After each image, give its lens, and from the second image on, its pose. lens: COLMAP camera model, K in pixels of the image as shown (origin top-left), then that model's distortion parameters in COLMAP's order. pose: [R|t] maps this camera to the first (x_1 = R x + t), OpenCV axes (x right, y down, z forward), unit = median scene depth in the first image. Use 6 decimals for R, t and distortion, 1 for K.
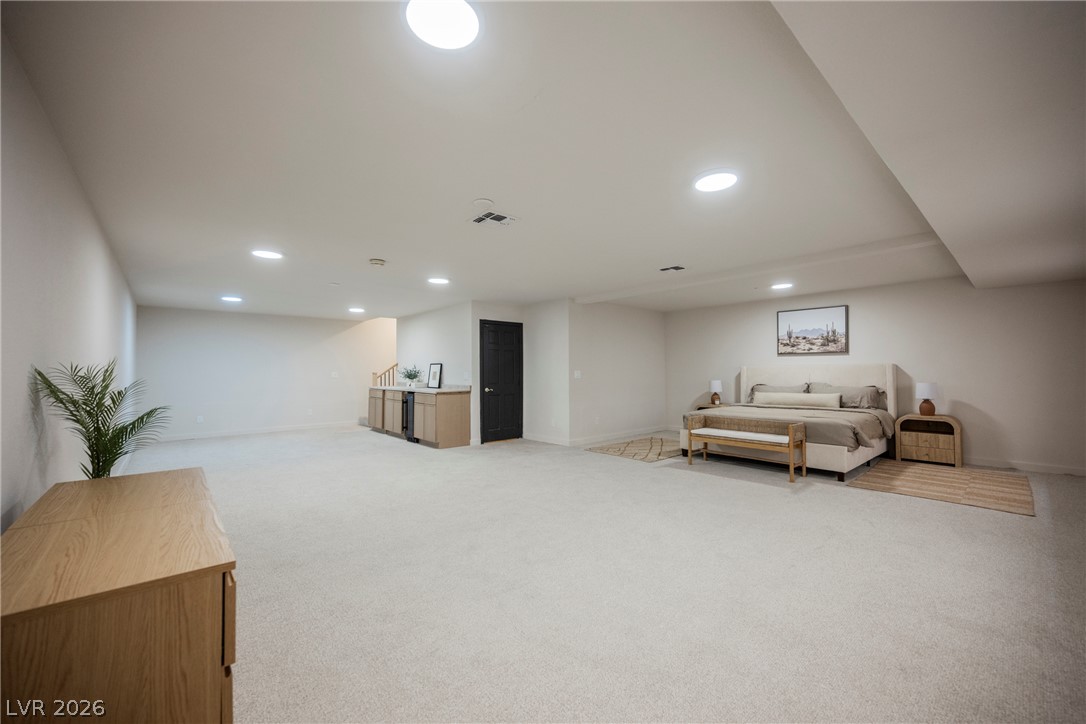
lens RADIAL K [[422.0, 0, 541.5], [0, 422.0, 361.8], [0, 0, 1]] dist [-0.008025, 0.000091]
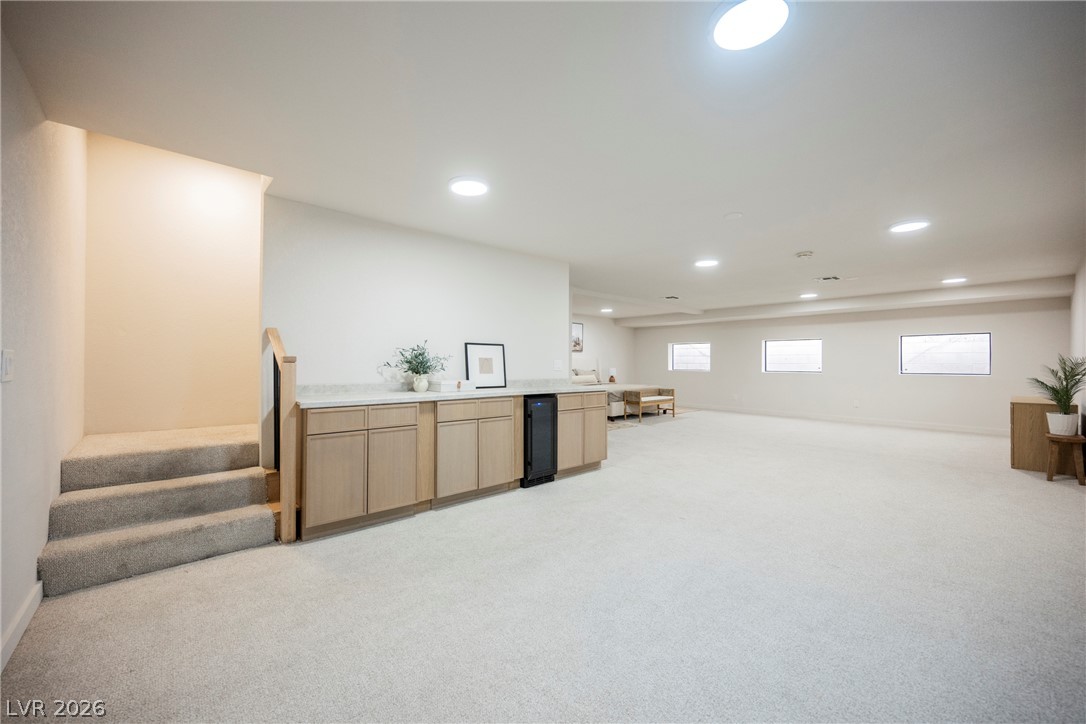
lens RADIAL K [[422.0, 0, 541.3], [0, 422.0, 362.5], [0, 0, 1]] dist [-0.008025, 0.000091]
pose [[-0.007031, 0.006012, 0.999957, -0.965177], [-0.028336, 0.999579, -0.006209, 0.037379], [-0.999574, -0.028379, -0.006858, 1.127052]]
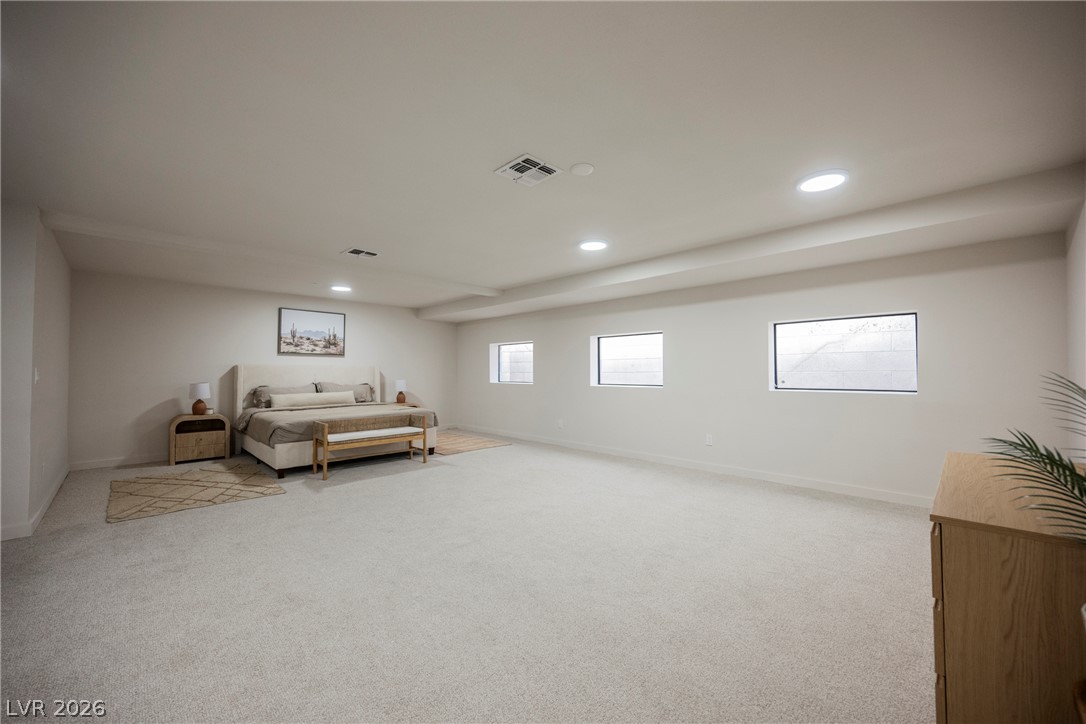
lens RADIAL K [[422.0, 0, 543.9], [0, 422.0, 361.3], [0, 0, 1]] dist [-0.008025, 0.000091]
pose [[-0.057919, 0.029926, 0.997873, -0.430585], [-0.022442, 0.999259, -0.031270, 0.017118], [-0.998069, -0.024206, -0.057204, 0.497671]]
